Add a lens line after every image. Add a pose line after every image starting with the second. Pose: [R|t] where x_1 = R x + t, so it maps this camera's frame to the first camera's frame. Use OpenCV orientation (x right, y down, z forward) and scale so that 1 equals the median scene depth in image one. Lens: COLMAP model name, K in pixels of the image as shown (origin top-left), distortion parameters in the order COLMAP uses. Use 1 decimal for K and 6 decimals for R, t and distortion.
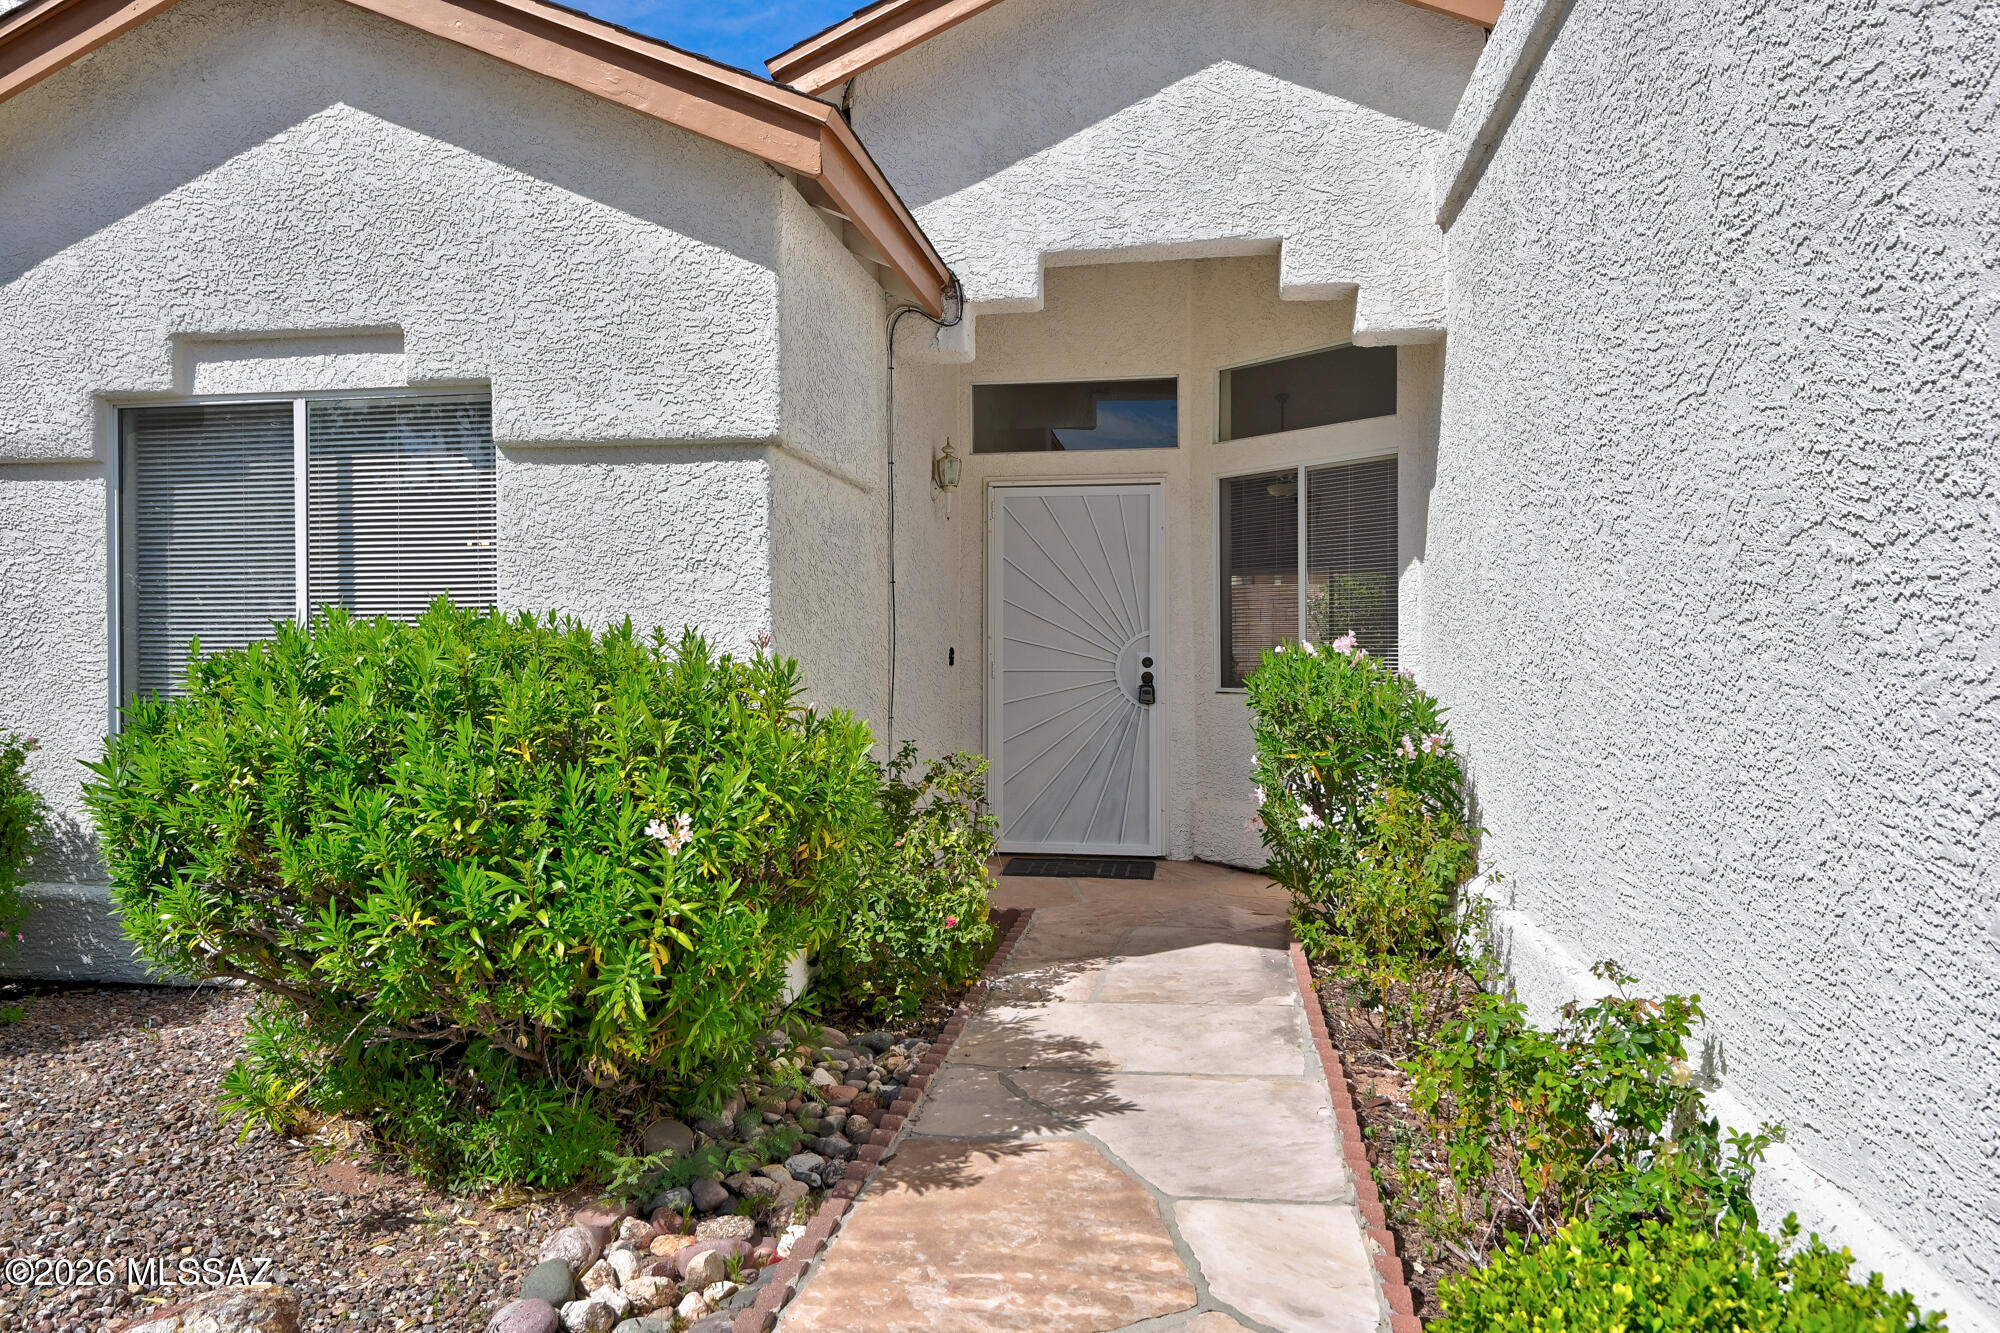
lens RADIAL K [[1240.4, 0, 1003.3], [0, 1240.4, 674.8], [0, 0, 1]] dist [0.007124, -0.007583]
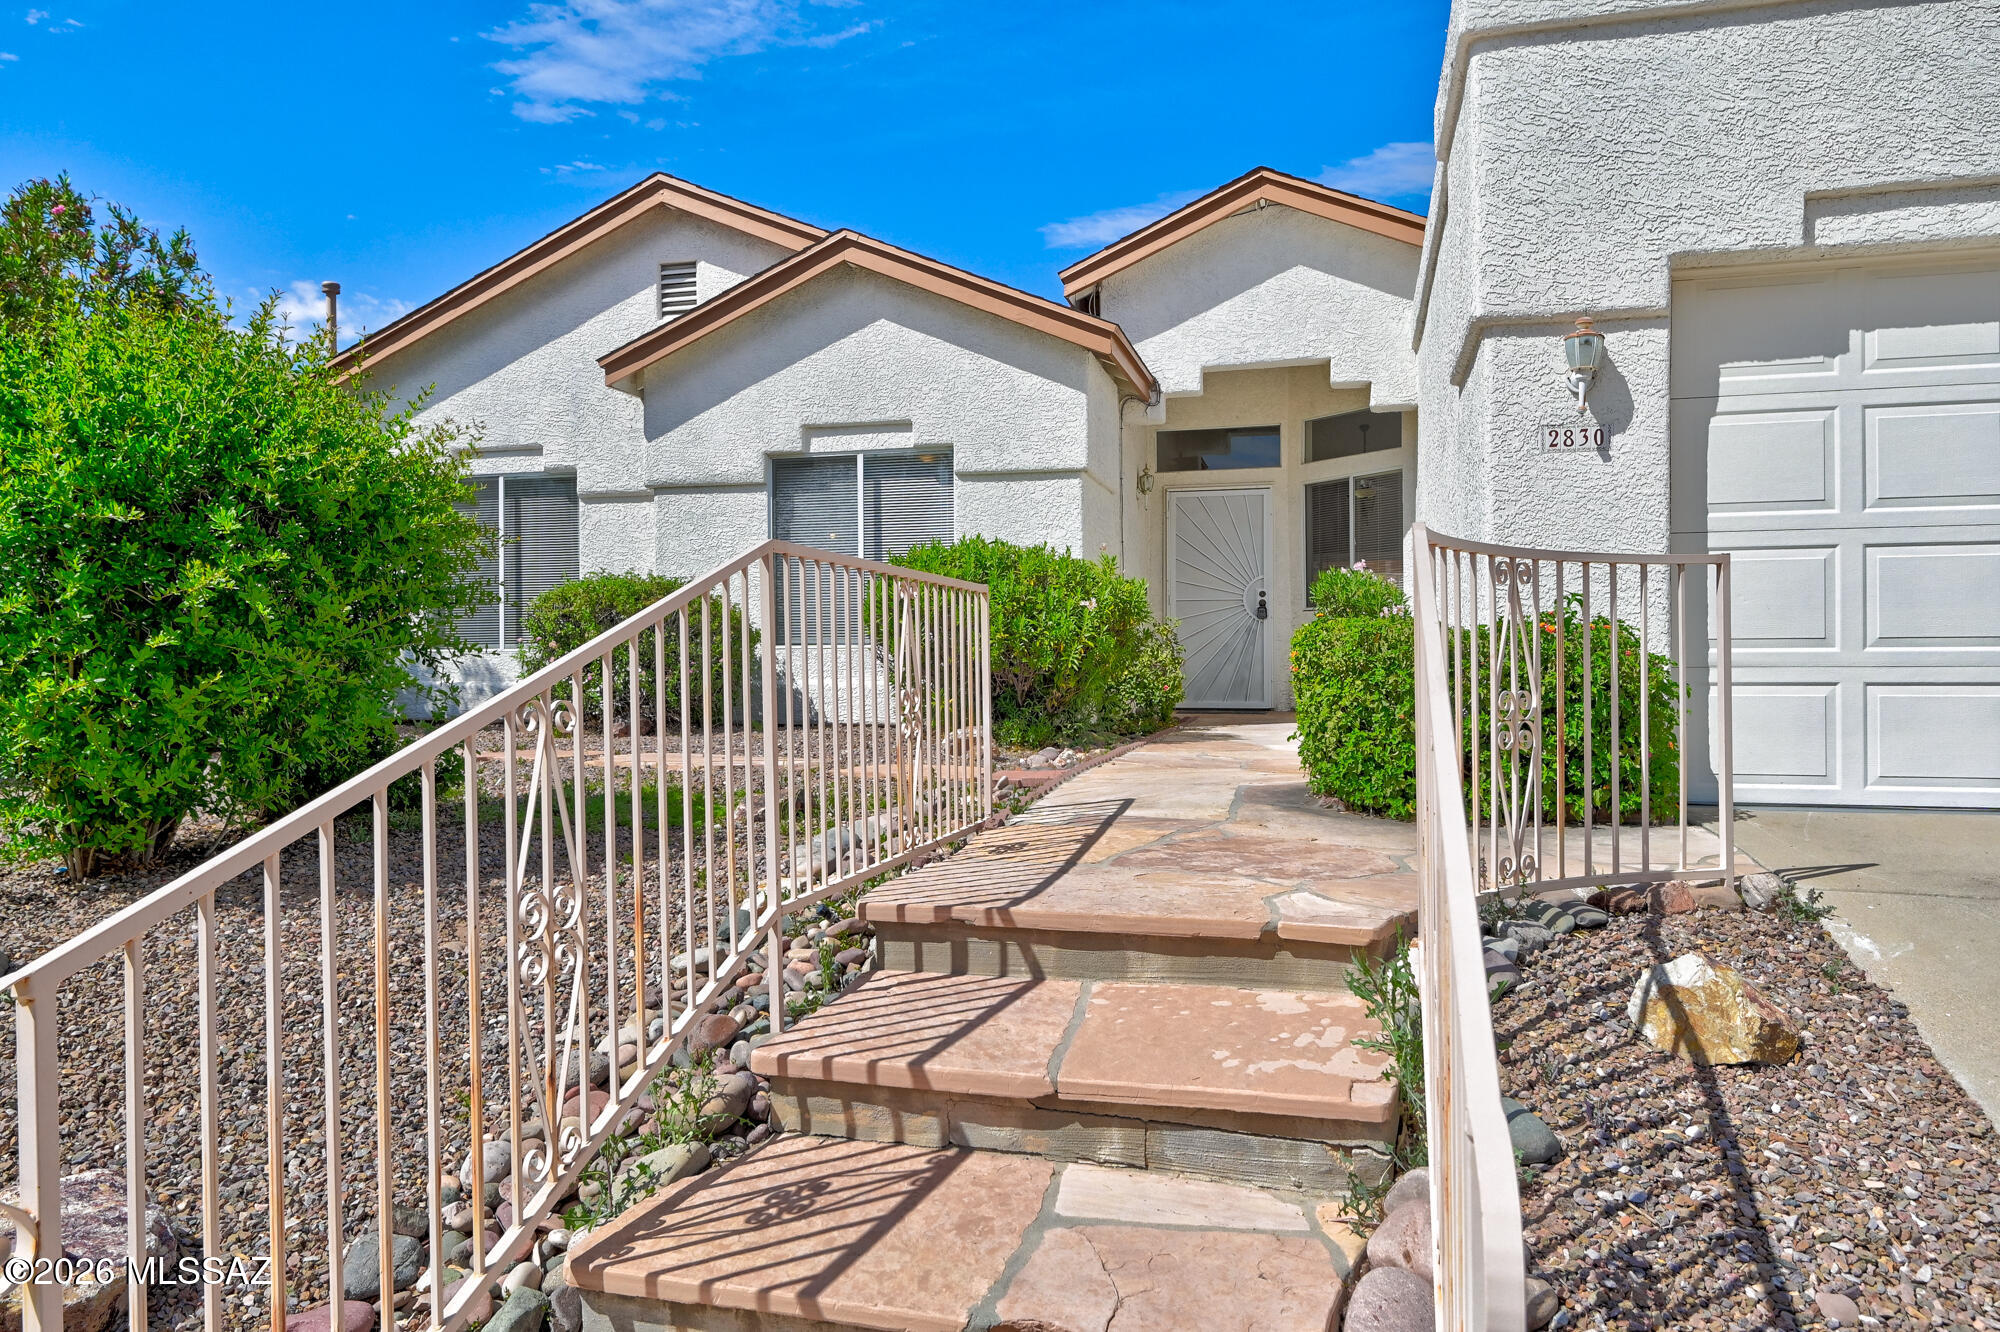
lens RADIAL K [[1240.4, 0, 1013.9], [0, 1240.4, 665.1], [0, 0, 1]] dist [0.007124, -0.007583]
pose [[0.995435, -0.000852, -0.095439, -0.077114], [-0.000945, 0.999823, -0.018783, 0.154855], [0.095439, 0.018787, 0.995258, -0.927963]]
